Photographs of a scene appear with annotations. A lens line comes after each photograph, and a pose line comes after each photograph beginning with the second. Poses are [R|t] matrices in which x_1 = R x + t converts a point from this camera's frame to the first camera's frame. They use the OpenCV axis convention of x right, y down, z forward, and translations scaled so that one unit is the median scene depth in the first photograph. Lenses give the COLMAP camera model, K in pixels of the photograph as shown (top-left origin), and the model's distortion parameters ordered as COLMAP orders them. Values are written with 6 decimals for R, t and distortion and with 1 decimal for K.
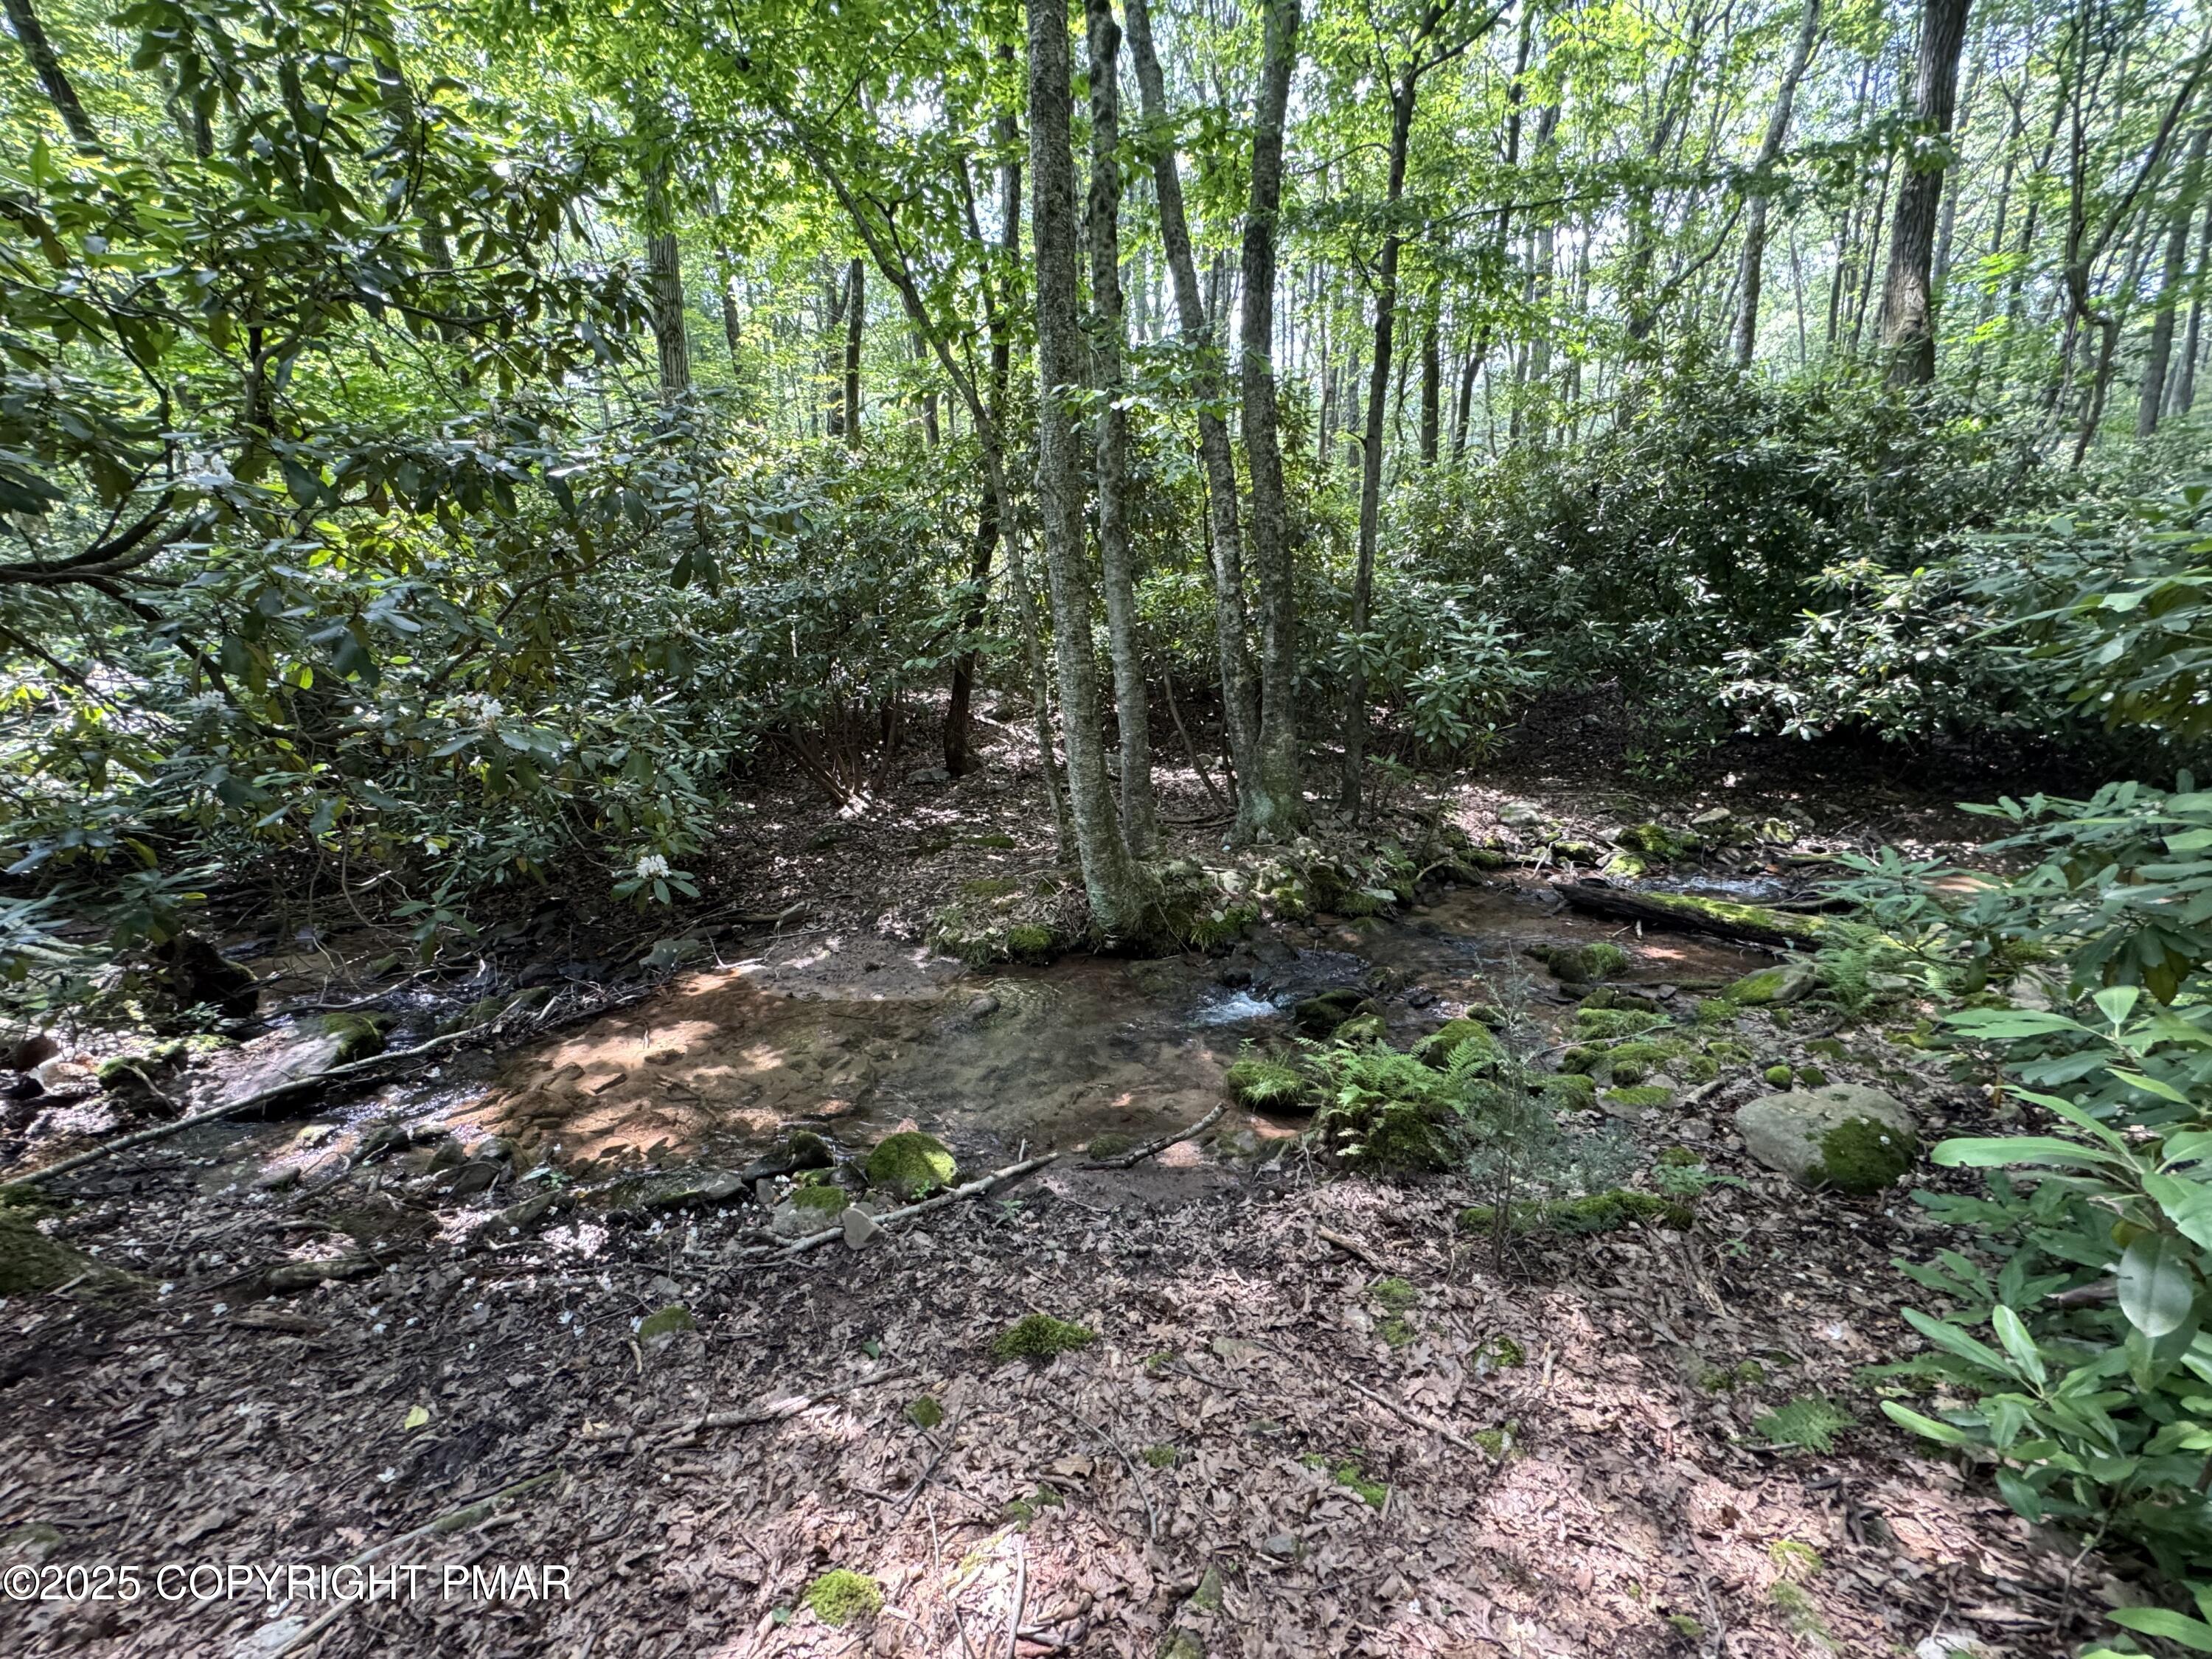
lens RADIAL K [[885.0, 0, 1104.8], [0, 885.0, 829.6], [0, 0, 1]] dist [-0.002424, 0.000174]
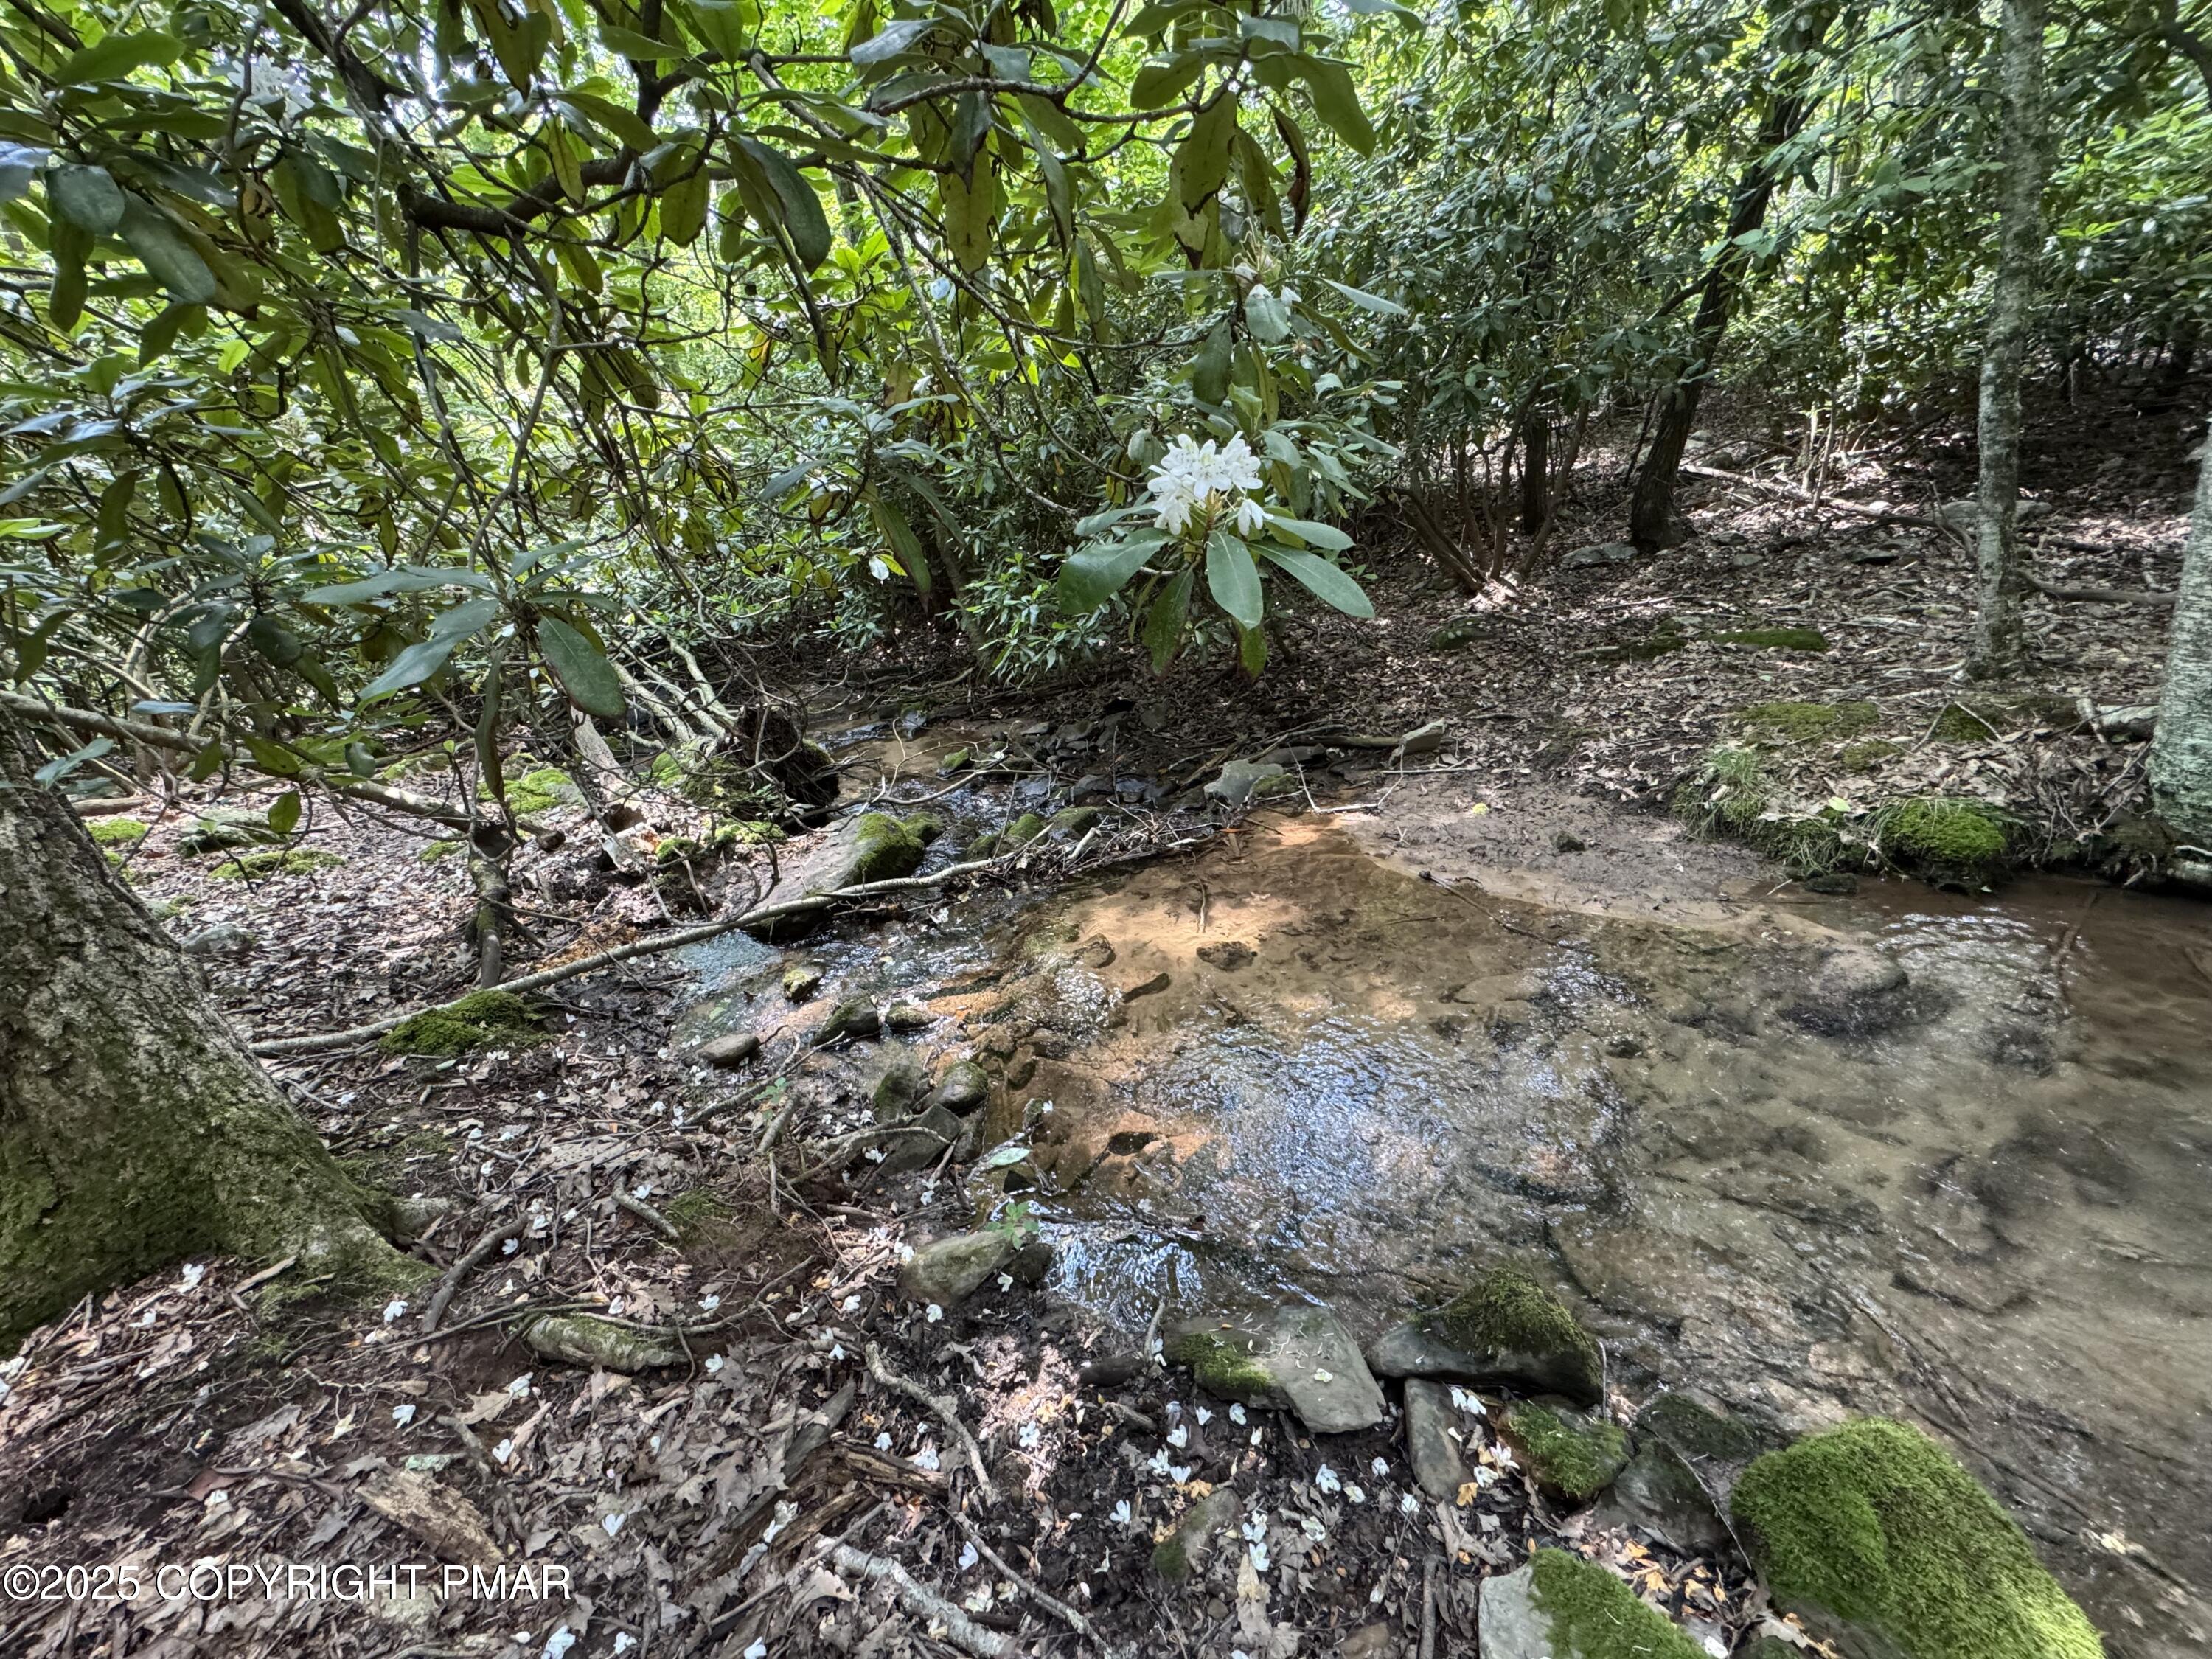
lens RADIAL K [[885.0, 0, 1104.8], [0, 885.0, 829.6], [0, 0, 1]] dist [-0.002424, 0.000174]
pose [[0.815863, 0.136435, -0.561920, -0.164122], [-0.027606, 0.979848, 0.197827, 0.037982], [0.577586, -0.145888, 0.803188, 0.331160]]
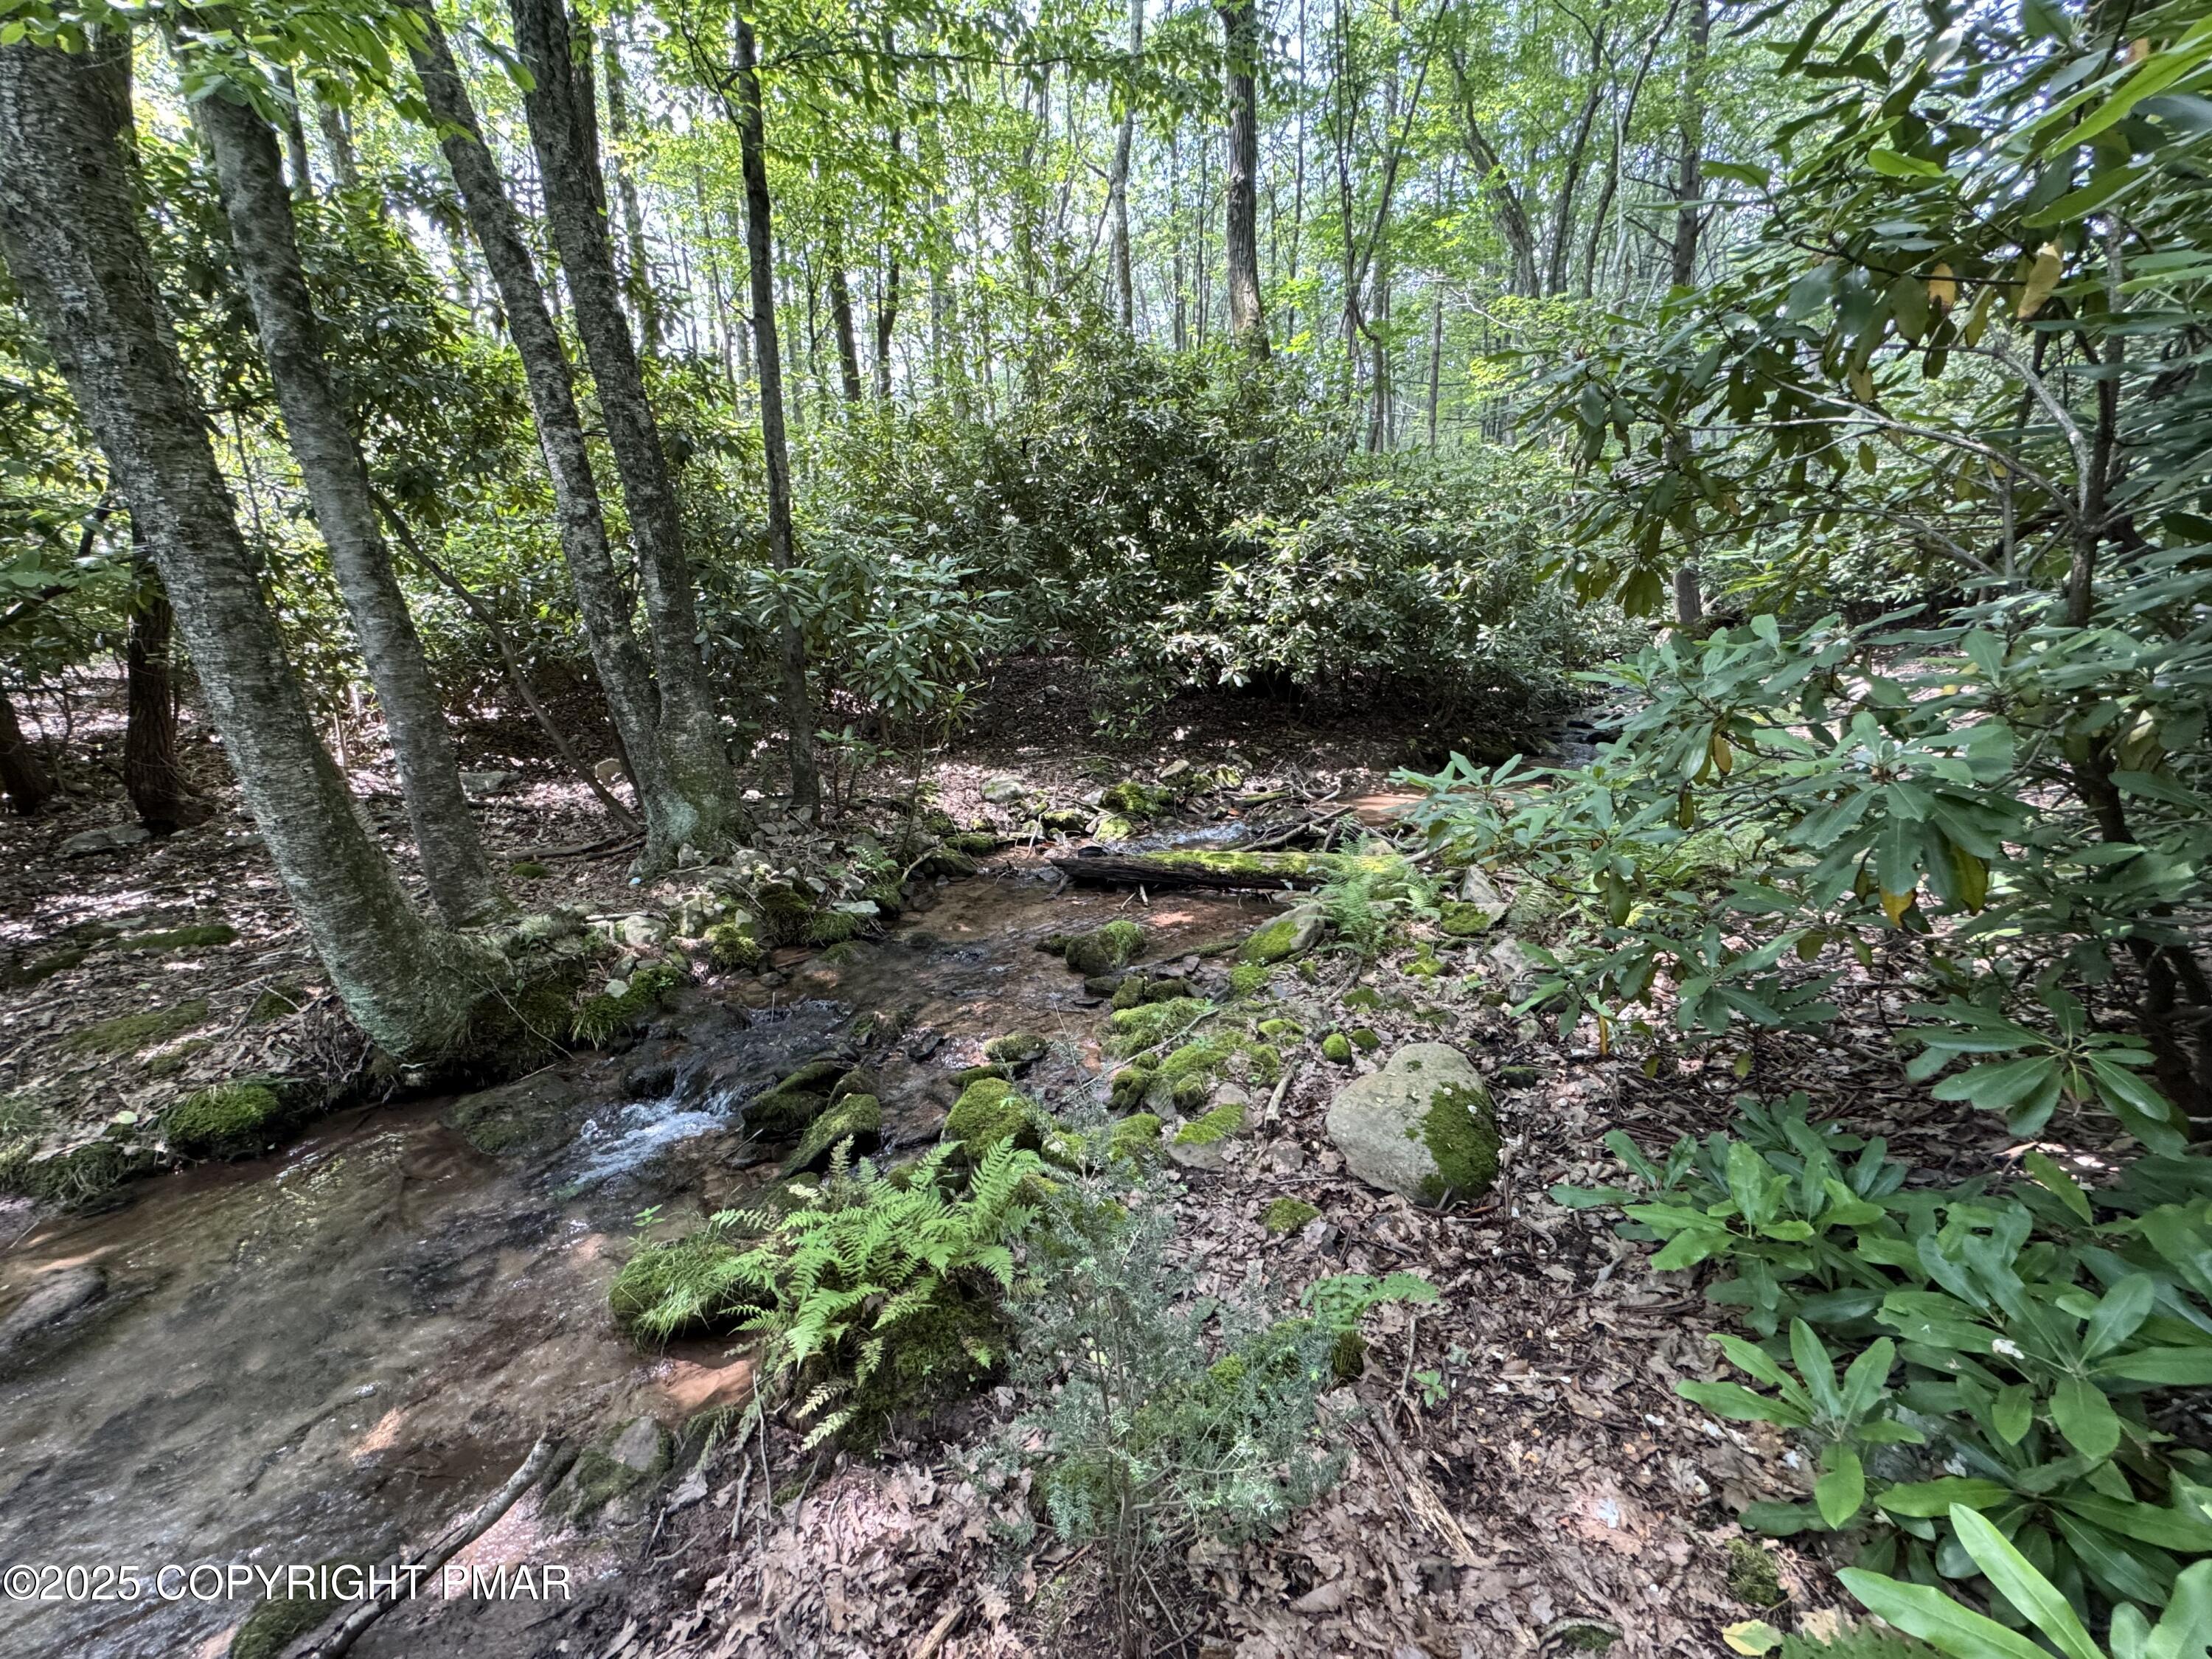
lens RADIAL K [[885.0, 0, 1104.8], [0, 885.0, 829.6], [0, 0, 1]] dist [-0.002424, 0.000174]
pose [[0.839604, -0.137161, 0.525597, 0.095018], [0.138698, 0.989654, 0.036702, 0.006824], [-0.525193, 0.042084, 0.849942, 0.226918]]
